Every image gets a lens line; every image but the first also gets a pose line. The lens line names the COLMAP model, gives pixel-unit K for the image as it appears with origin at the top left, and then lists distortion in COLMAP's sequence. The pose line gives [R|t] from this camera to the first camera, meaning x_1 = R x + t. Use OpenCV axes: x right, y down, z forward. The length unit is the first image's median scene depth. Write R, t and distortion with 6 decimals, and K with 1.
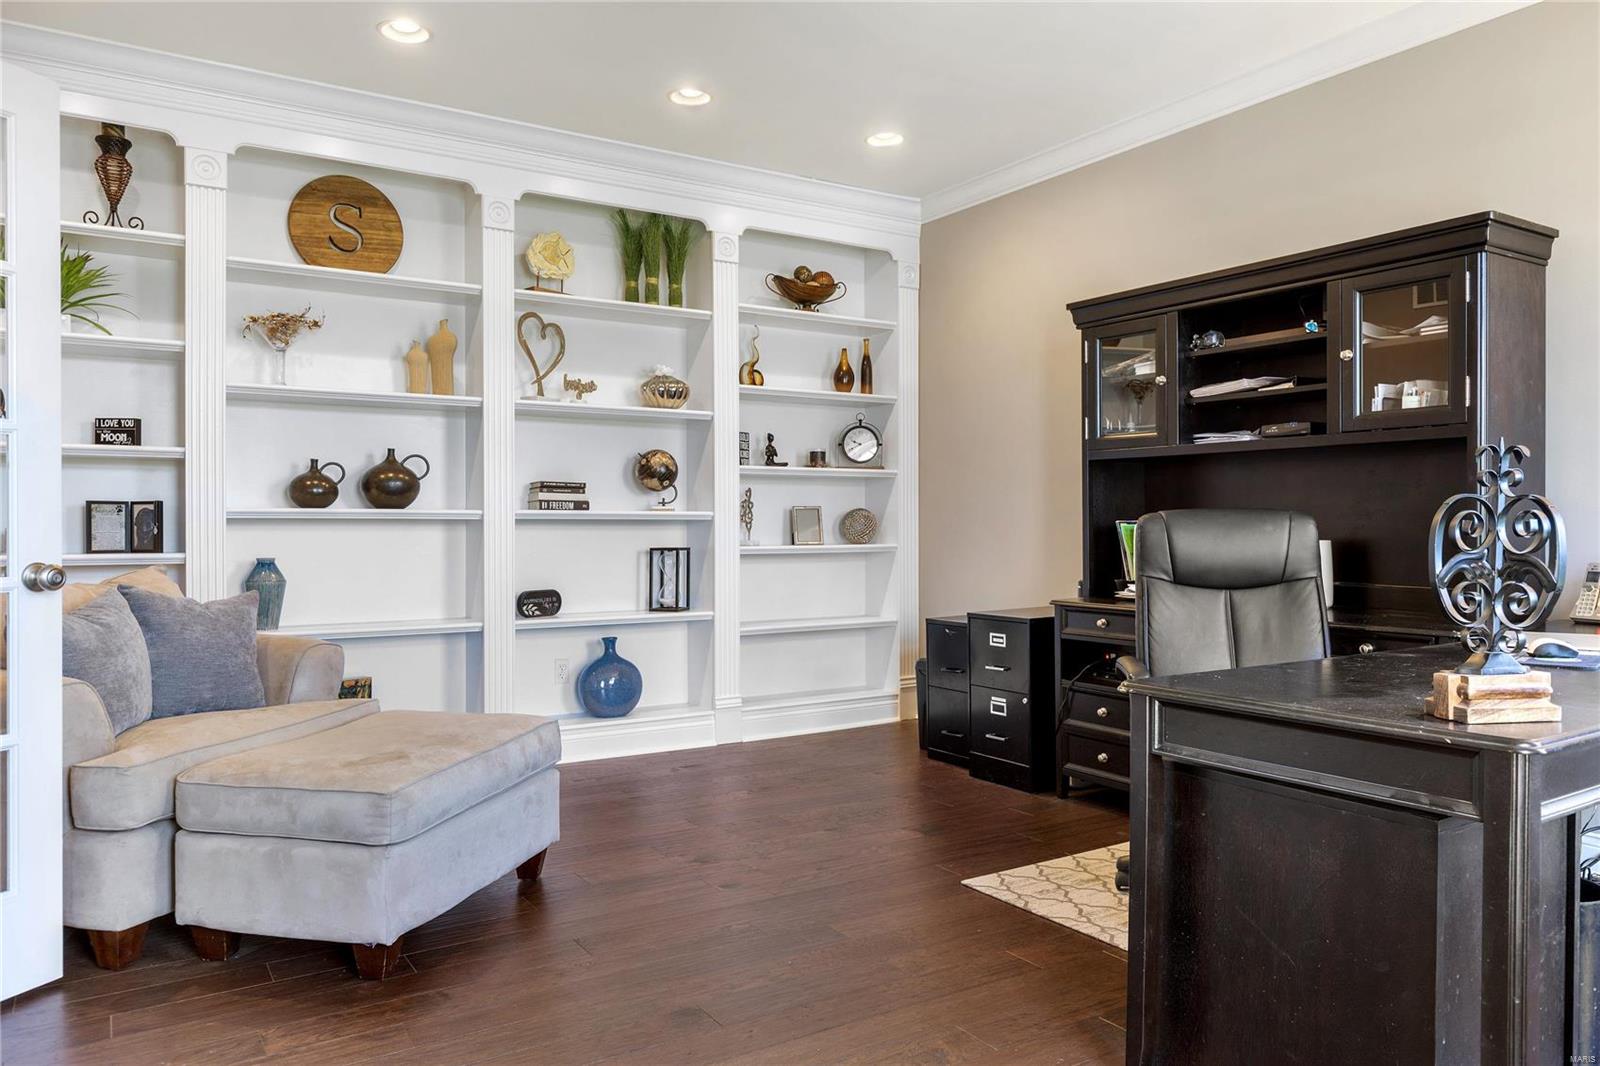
lens RADIAL K [[1106.8, 0, 800.0], [0, 1106.8, 533.0], [0, 0, 1]] dist [0.005459, 0.001542]
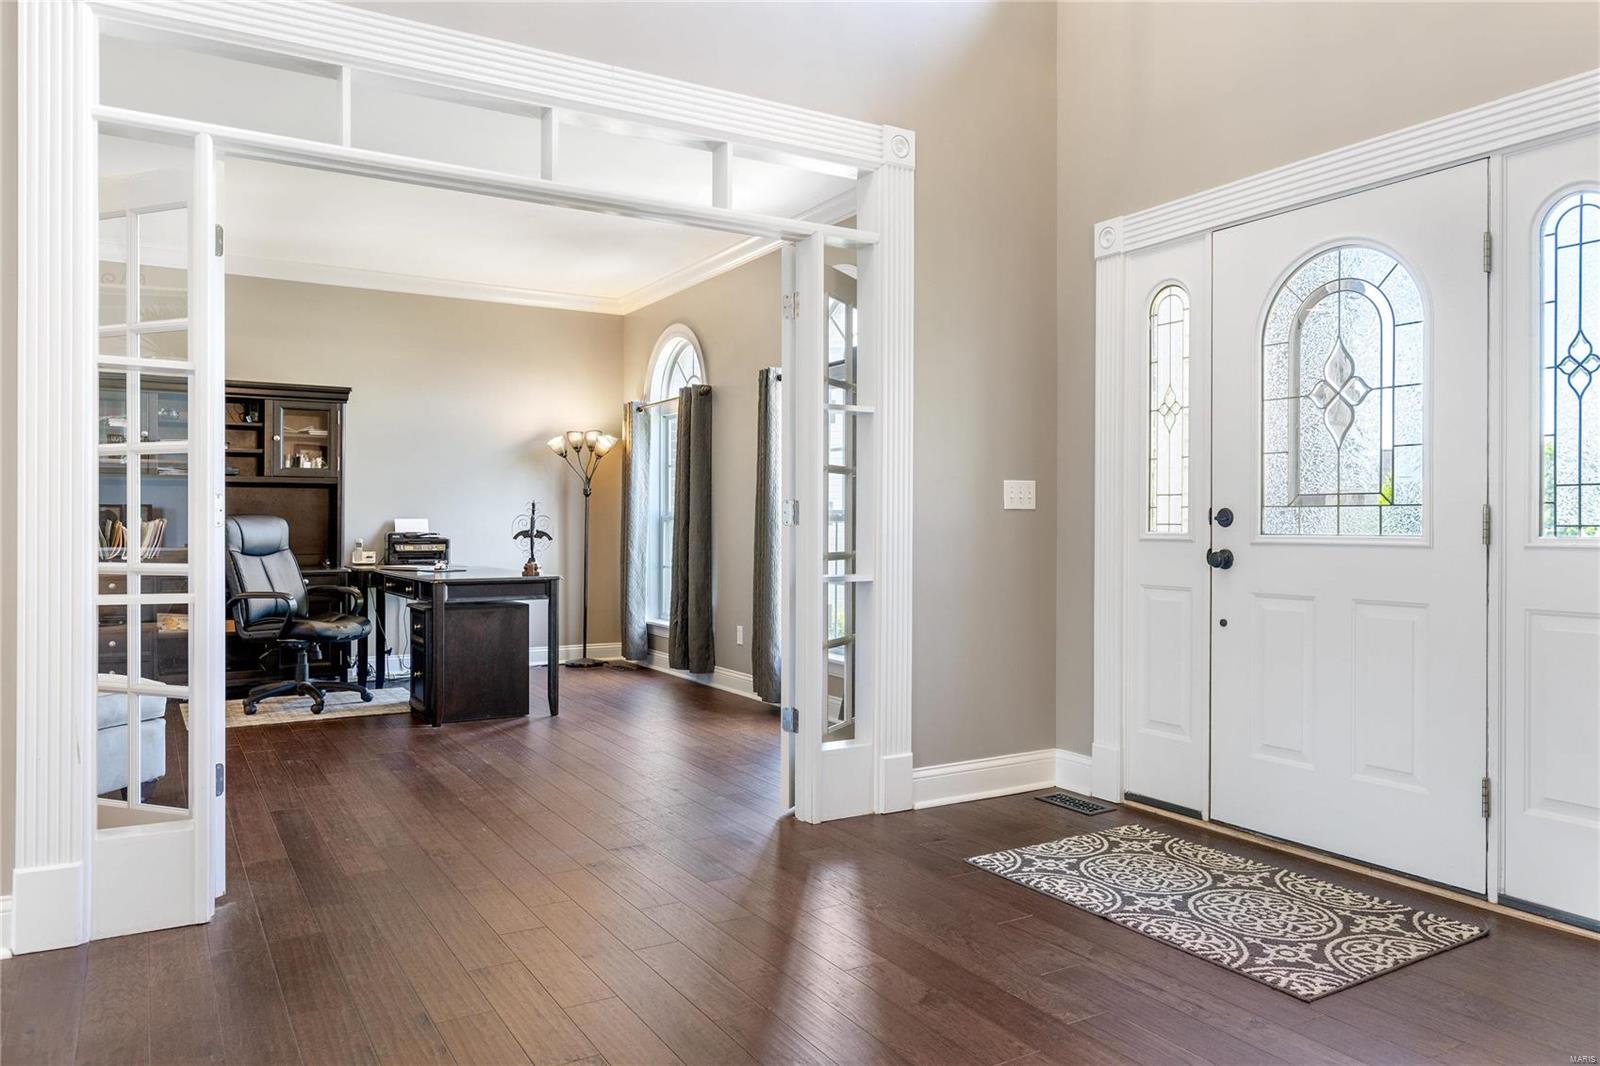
lens RADIAL K [[1106.8, 0, 800.0], [0, 1106.8, 533.0], [0, 0, 1]] dist [0.005459, 0.001542]
pose [[0.032191, -0.008812, 0.999443, -1.528916], [0.005662, 0.999947, 0.008634, -0.000758], [-0.999466, 0.005381, 0.032239, -0.010345]]
